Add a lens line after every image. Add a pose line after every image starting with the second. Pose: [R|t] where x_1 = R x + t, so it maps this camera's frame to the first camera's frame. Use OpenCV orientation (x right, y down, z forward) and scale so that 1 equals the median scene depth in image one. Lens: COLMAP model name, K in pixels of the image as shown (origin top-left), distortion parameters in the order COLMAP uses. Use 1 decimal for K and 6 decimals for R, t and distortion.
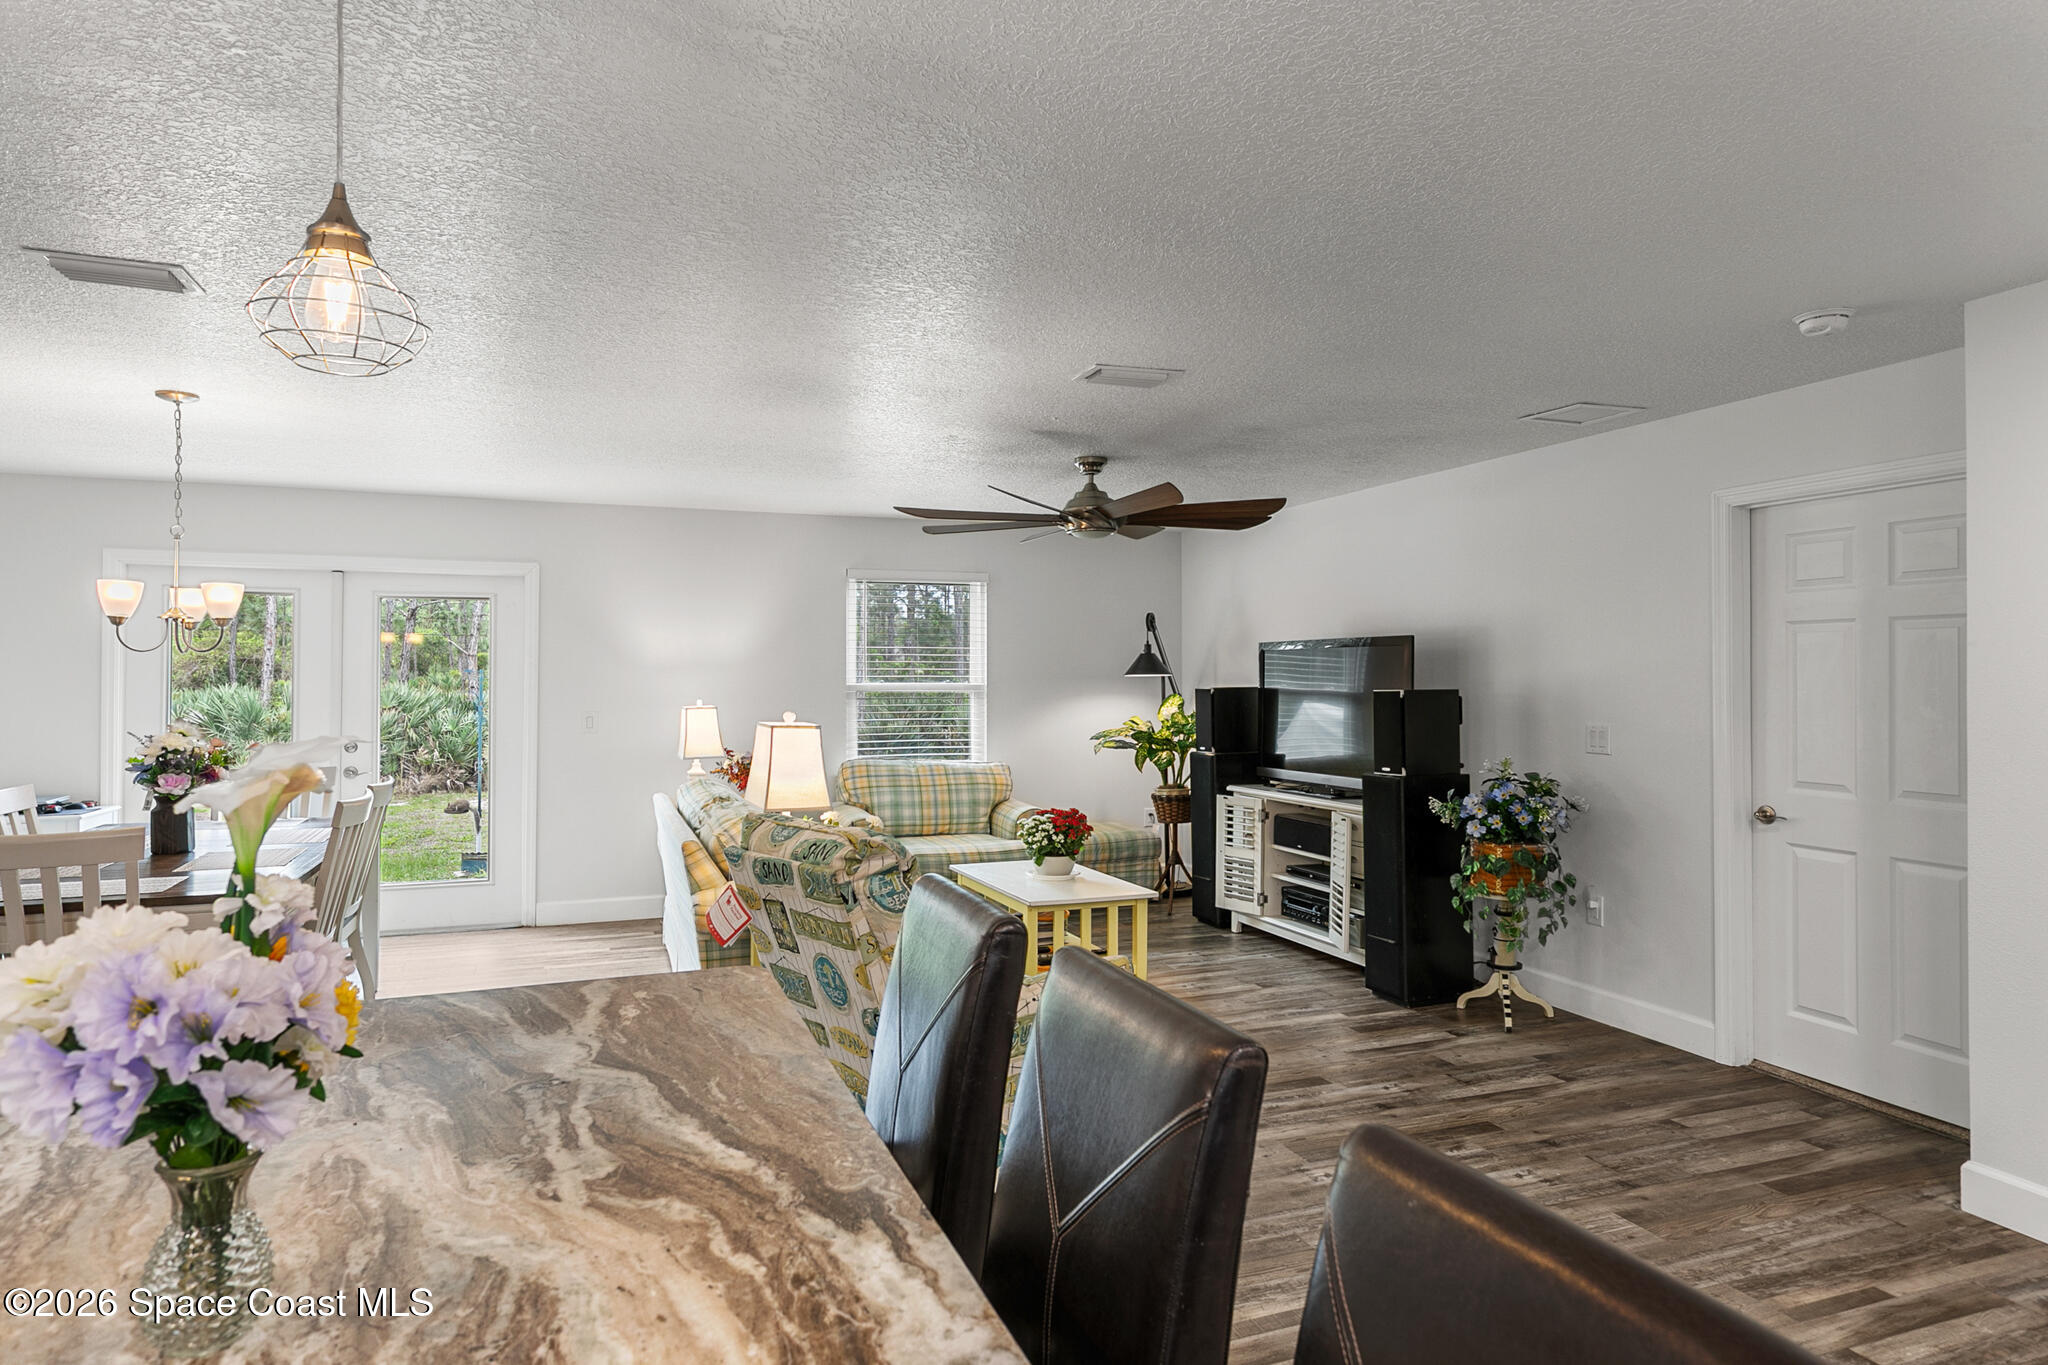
lens RADIAL K [[1234.4, 0, 1031.5], [0, 1234.4, 680.8], [0, 0, 1]] dist [0.024946, -0.007871]
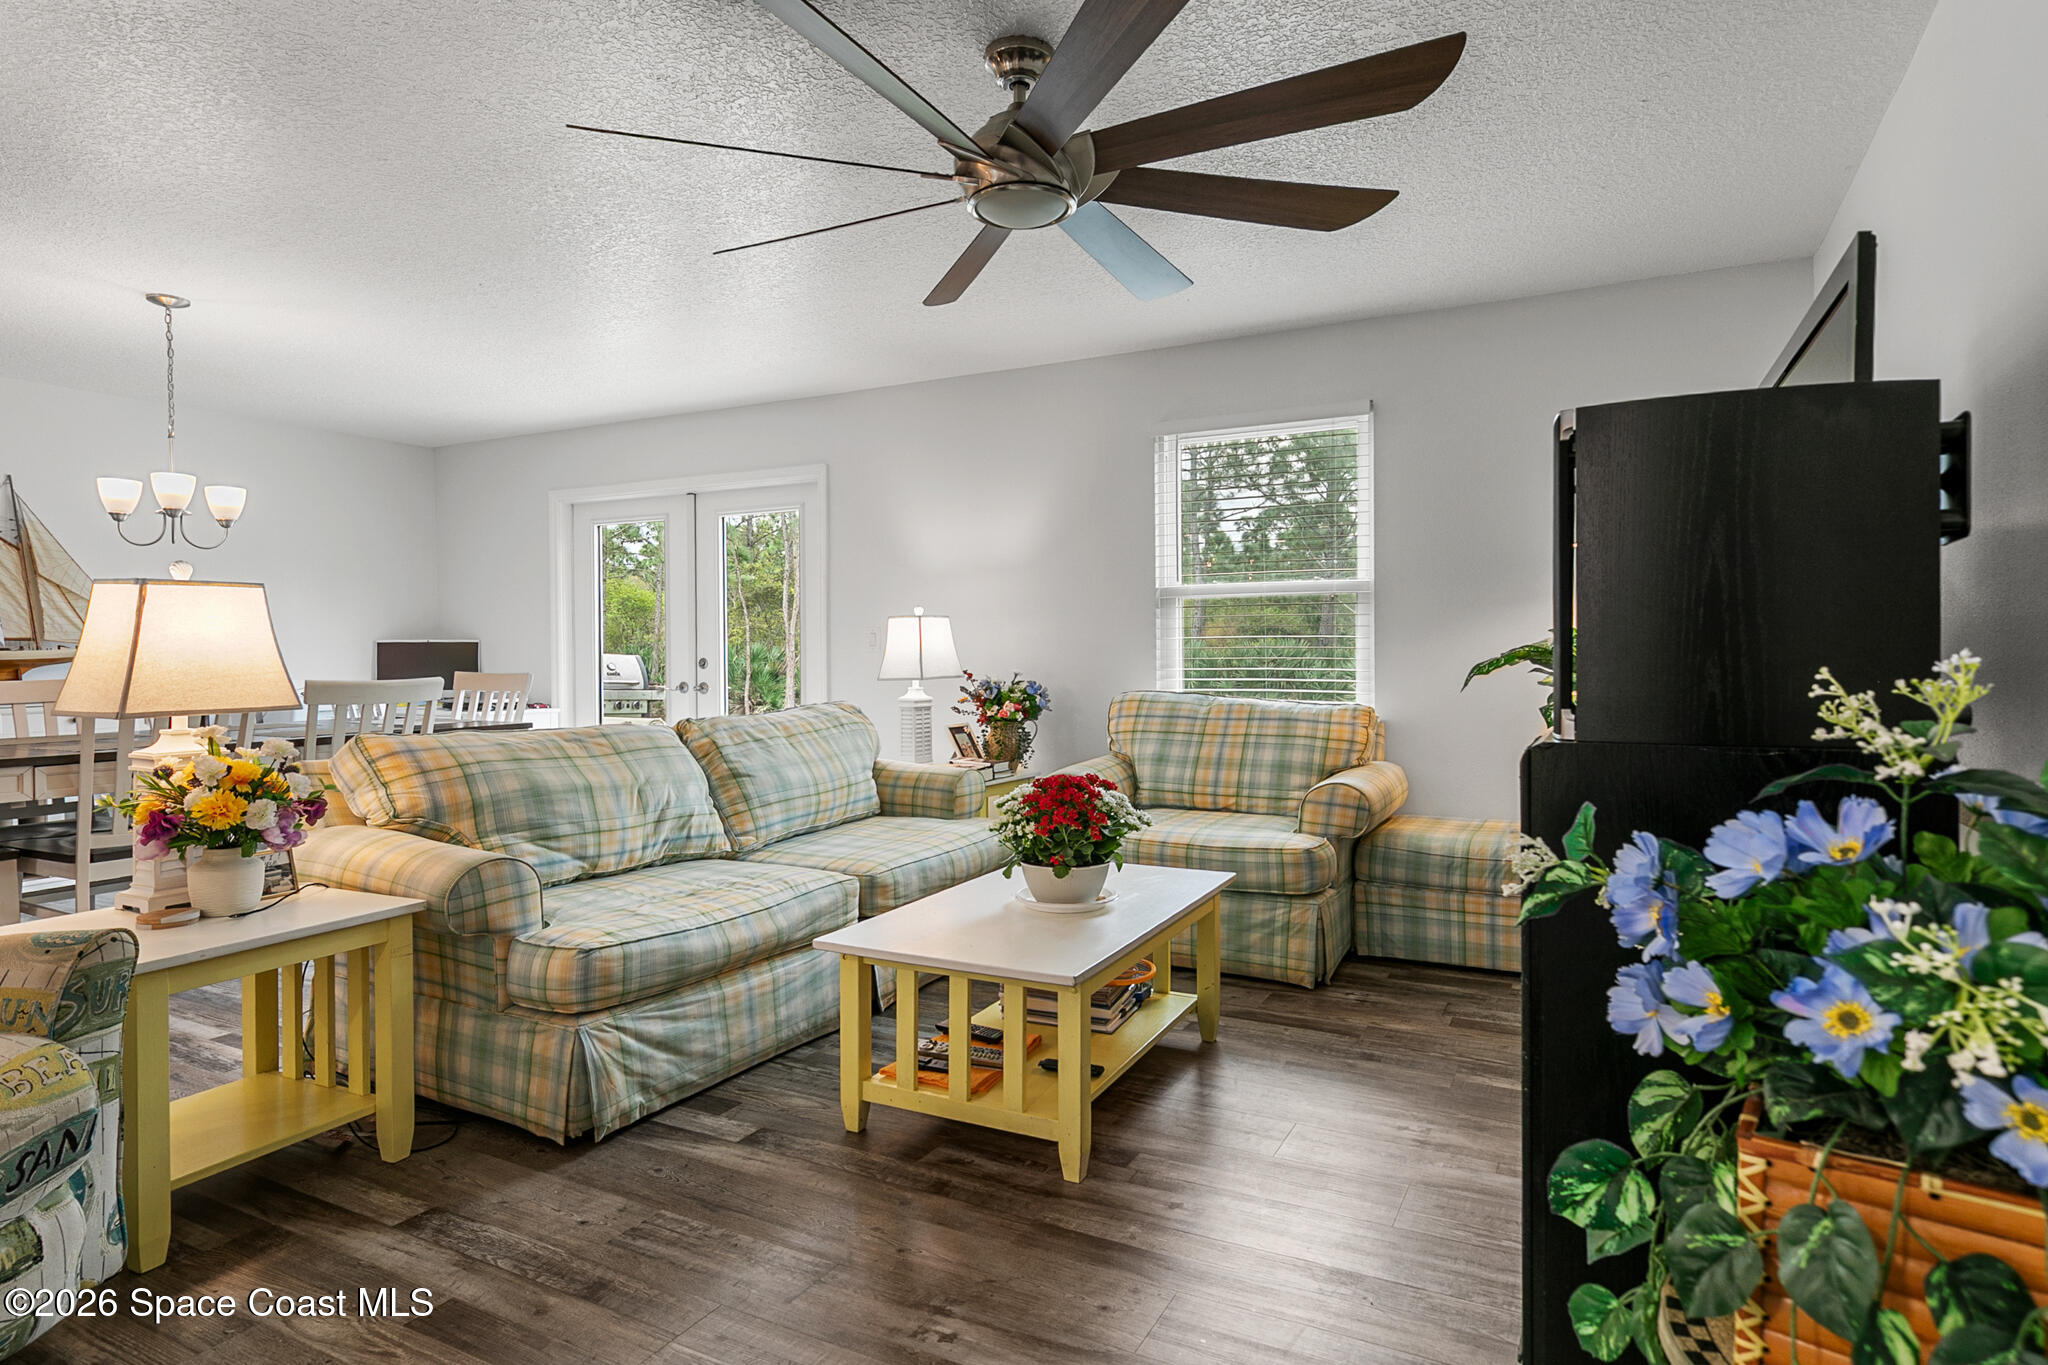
lens RADIAL K [[1090.5, 0, 1036.9], [0, 1090.5, 668.1], [0, 0, 1]] dist [0.013497, -0.002062]
pose [[0.662776, 0.006215, -0.748792, 0.285326], [0.006776, 0.999875, 0.014296, 0.041797], [0.748787, -0.014549, 0.662651, 0.554621]]
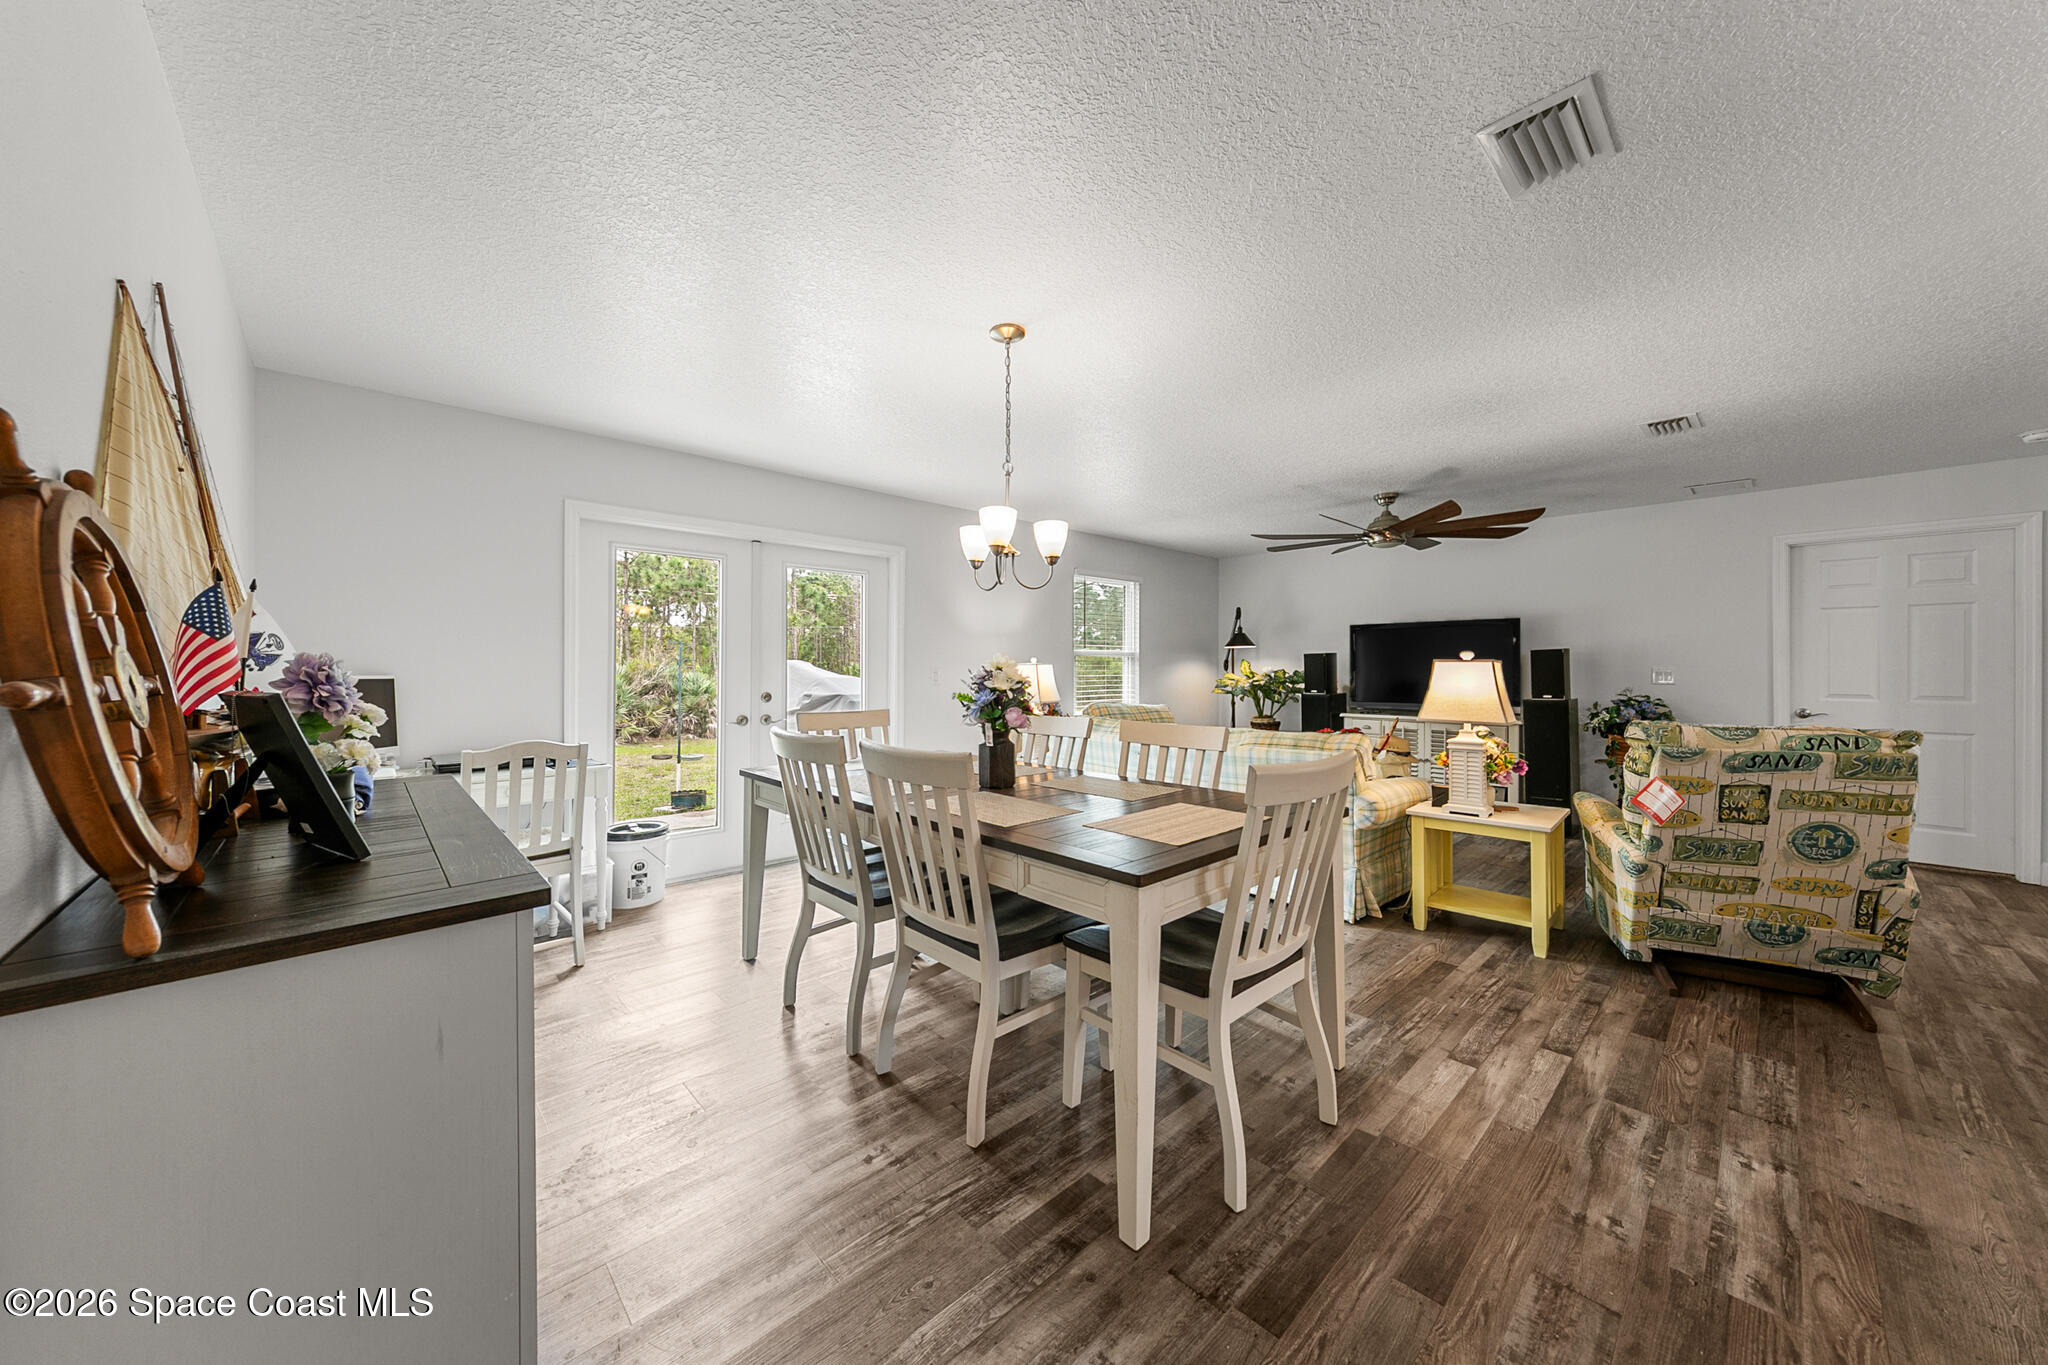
lens RADIAL K [[719.7, 0, 1029.0], [0, 719.7, 671.5], [0, 0, 1]] dist [0.001793, -0.000145]
pose [[0.920910, -0.001976, 0.389770, -0.533191], [0.000477, 0.999992, 0.003941, 0.024623], [-0.389775, -0.003443, 0.920904, 0.277435]]
